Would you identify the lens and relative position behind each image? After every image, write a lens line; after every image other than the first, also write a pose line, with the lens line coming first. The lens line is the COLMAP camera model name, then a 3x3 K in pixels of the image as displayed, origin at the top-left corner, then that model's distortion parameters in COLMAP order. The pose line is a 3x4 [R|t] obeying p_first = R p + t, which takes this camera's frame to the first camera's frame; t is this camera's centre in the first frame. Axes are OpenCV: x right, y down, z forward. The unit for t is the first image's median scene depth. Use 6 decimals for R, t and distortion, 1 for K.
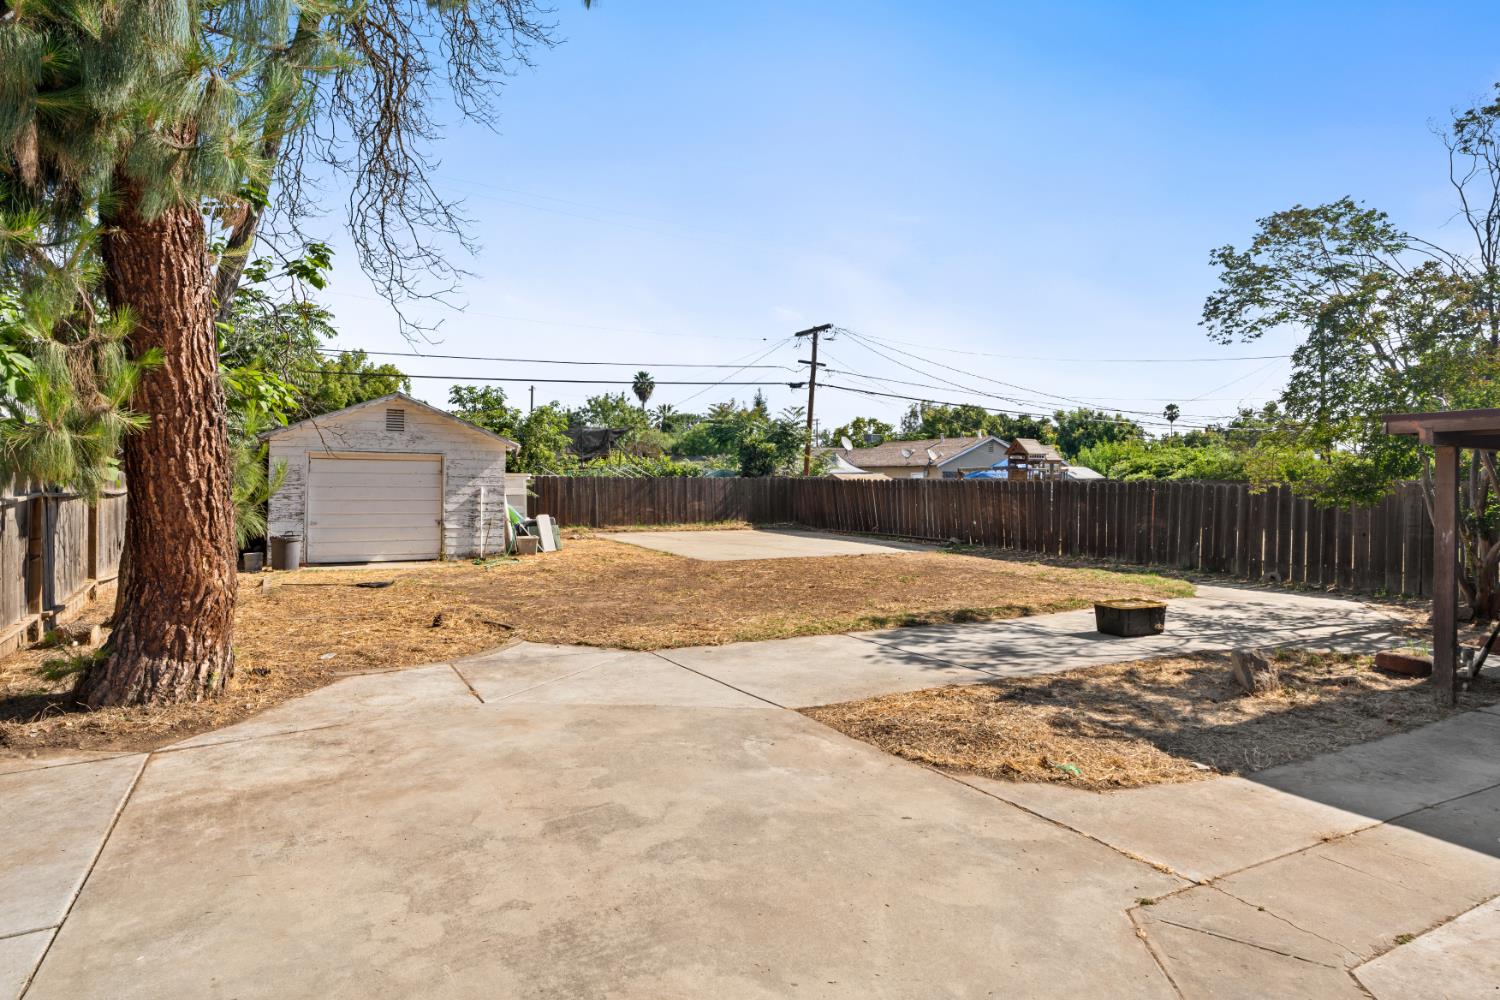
lens RADIAL K [[845.1, 0, 758.1], [0, 845.1, 492.9], [0, 0, 1]] dist [-0.001827, 0.000388]
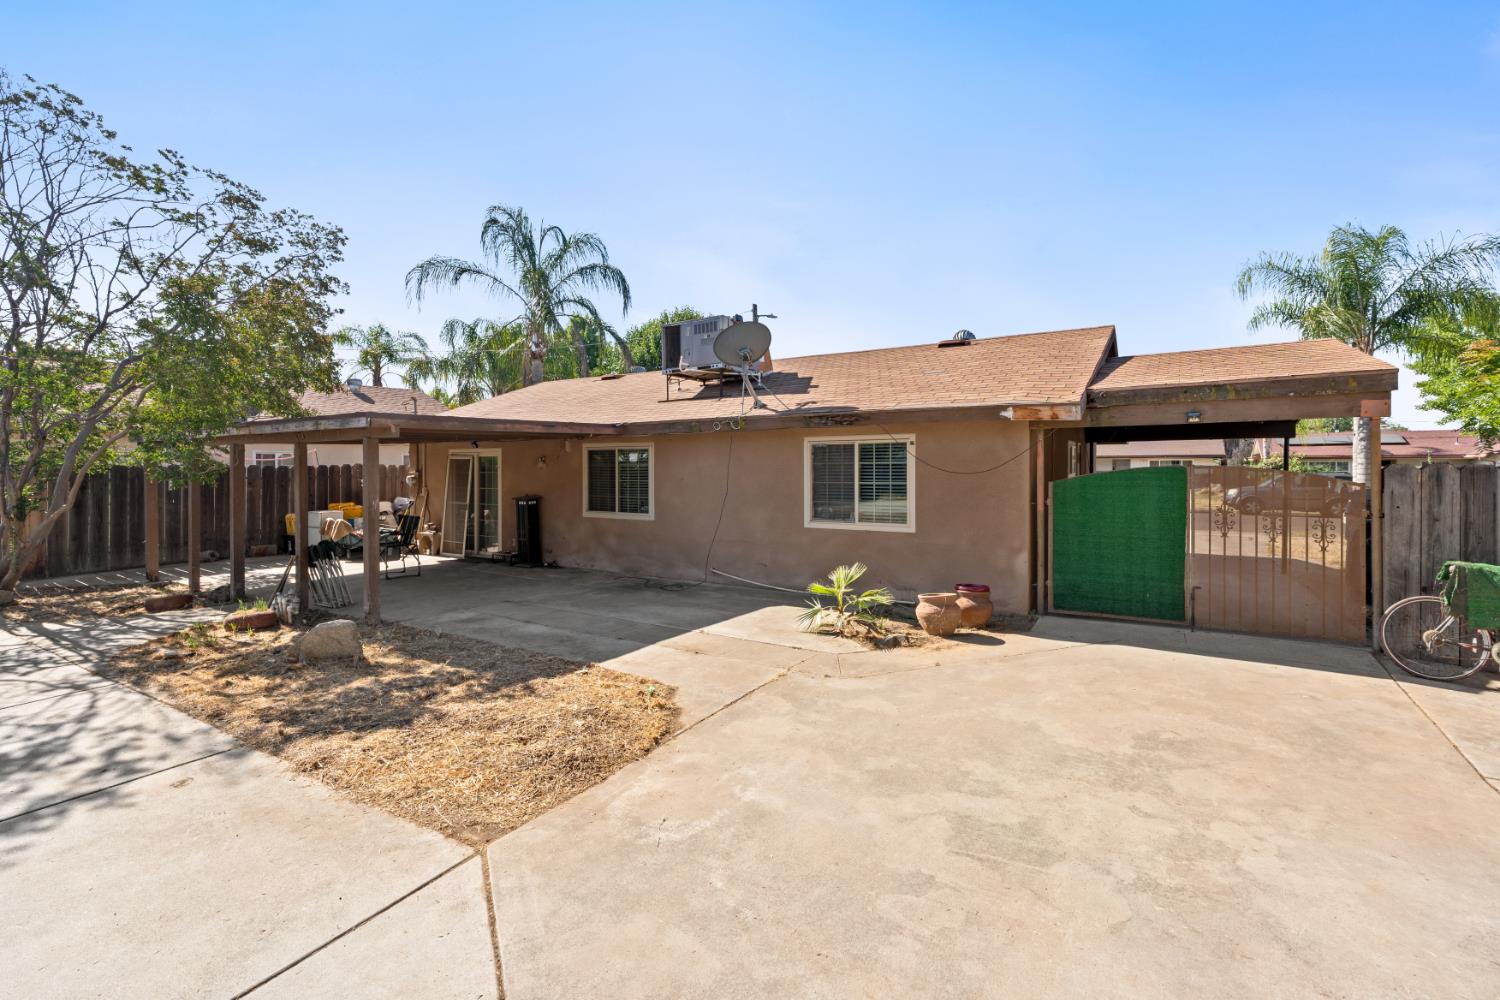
lens RADIAL K [[678.3, 0, 751.4], [0, 678.3, 496.1], [0, 0, 1]] dist [-0.001284, 0.000150]
pose [[-0.480923, -0.044504, 0.875633, -0.161202], [0.011661, 0.998298, 0.057143, -0.006232], [-0.876685, 0.037692, -0.479585, 0.367601]]
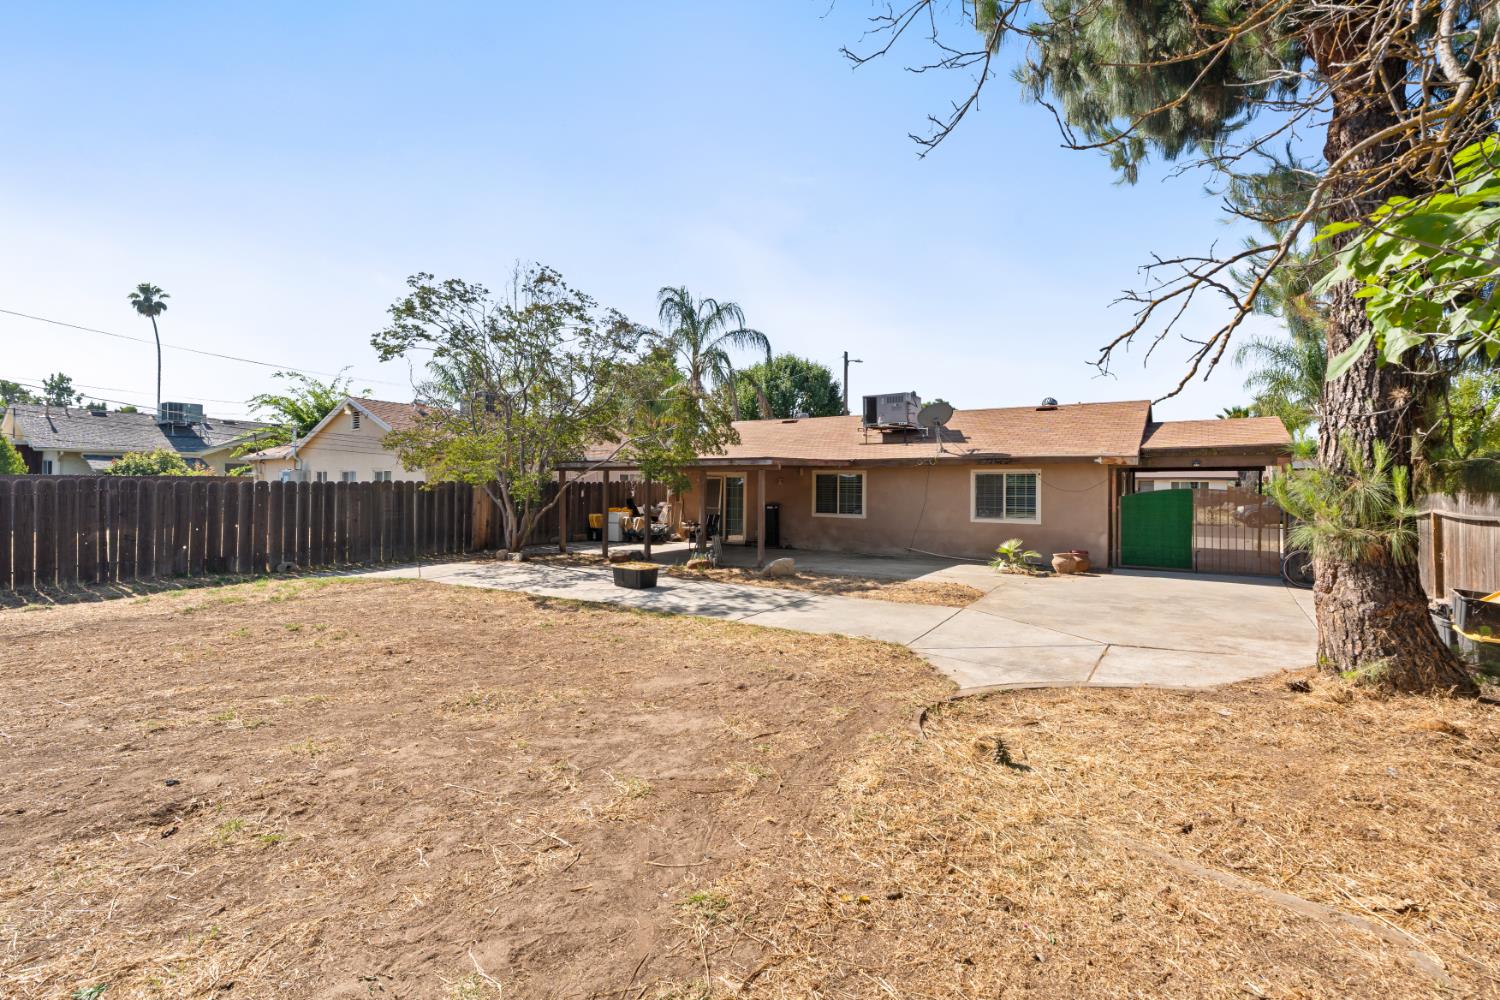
lens RADIAL K [[684.7, 0, 746.5], [0, 684.7, 499.2], [0, 0, 1]] dist [-0.002363, -0.000353]
pose [[-0.460151, -0.032308, 0.887252, -0.402654], [0.003097, 0.999273, 0.037994, -0.017863], [-0.887835, 0.020231, -0.459717, 0.779429]]
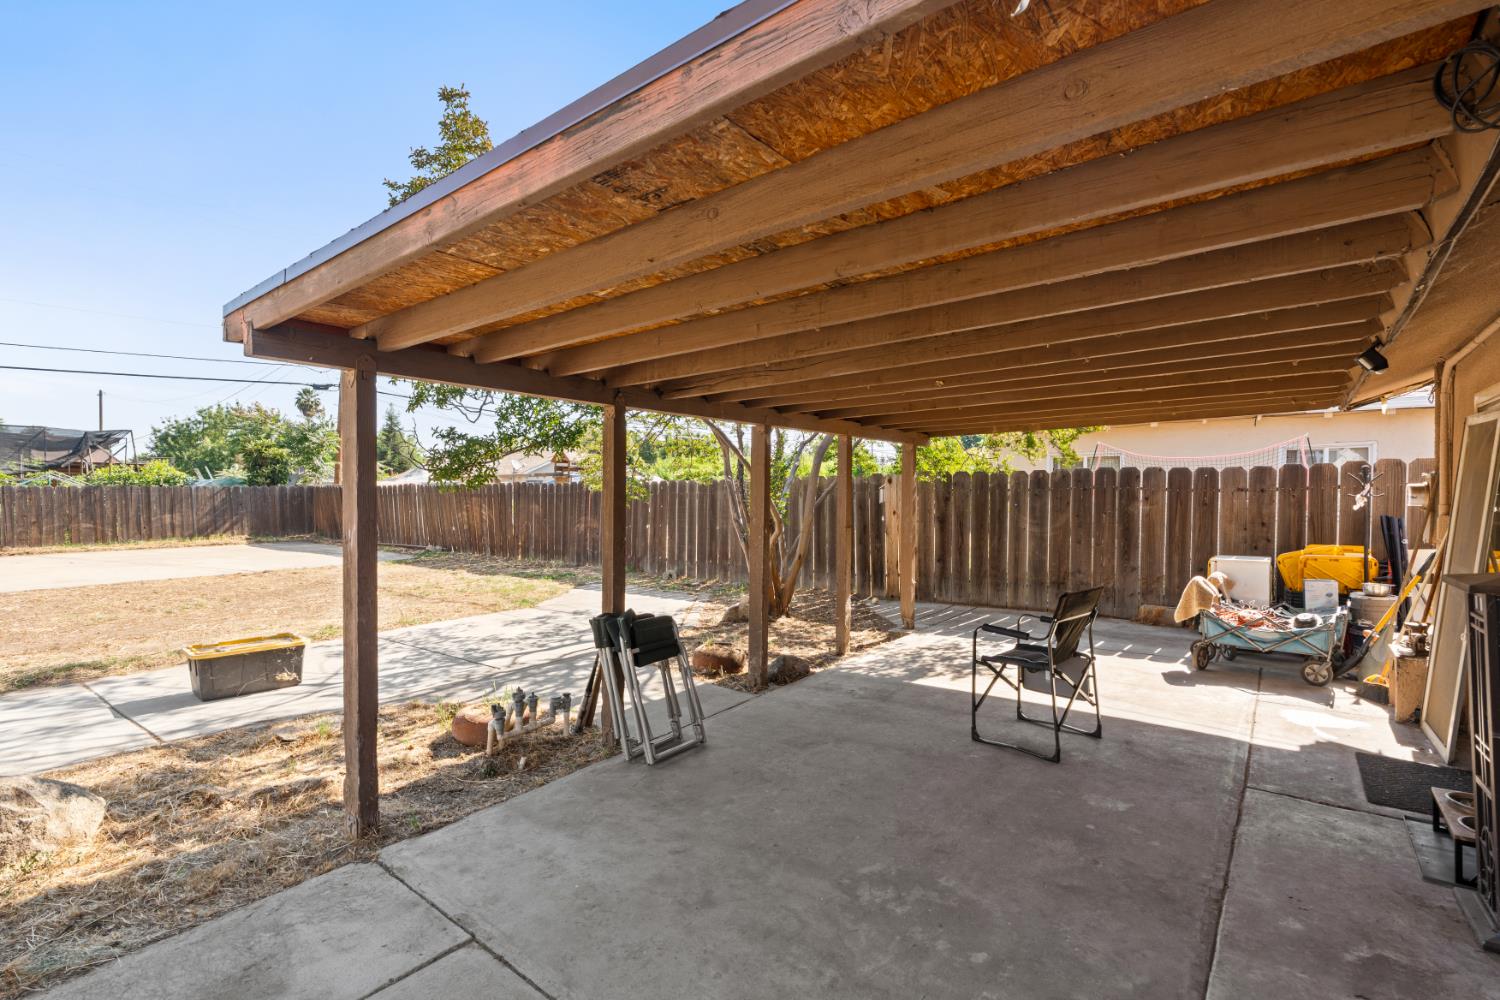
lens RADIAL K [[689.1, 0, 749.9], [0, 689.1, 495.8], [0, 0, 1]] dist [-0.001036, 0.000609]
pose [[0.919503, -0.018061, 0.392668, 0.332364], [0.020922, 0.999777, -0.003008, 0.009983], [-0.392526, 0.010982, 0.919676, 0.185336]]
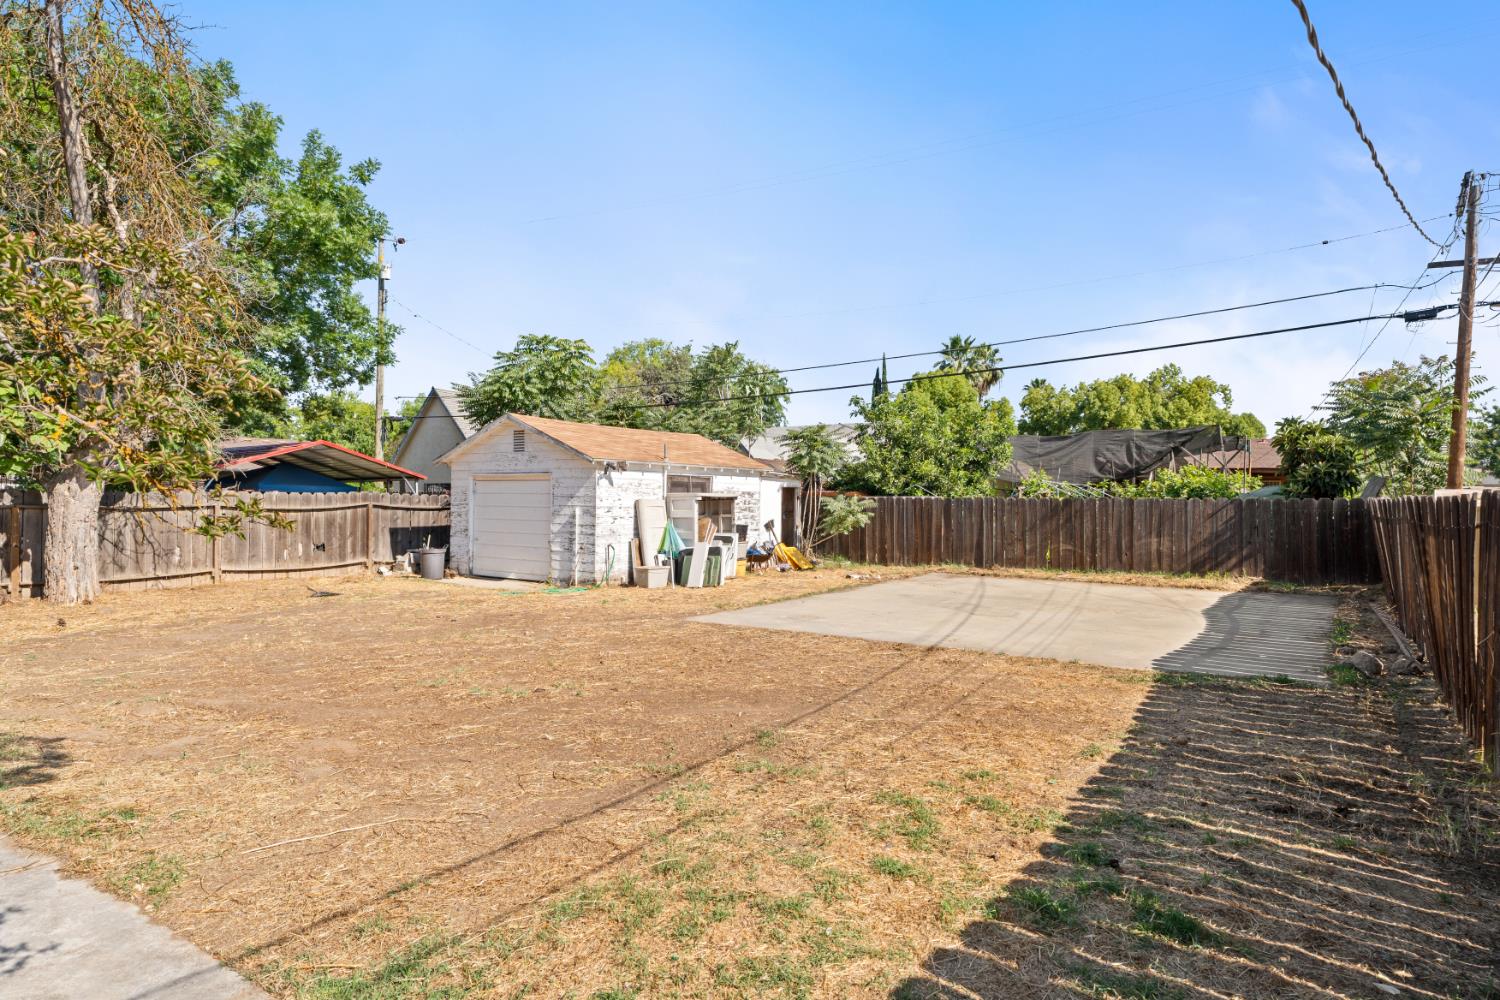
lens RADIAL K [[845.1, 0, 758.1], [0, 845.1, 492.9], [0, 0, 1]] dist [-0.001827, 0.000388]
pose [[0.443331, -0.013450, -0.896257, 0.583079], [-0.017456, 0.999568, -0.023635, -0.004441], [0.896188, 0.026123, 0.442905, 0.775159]]
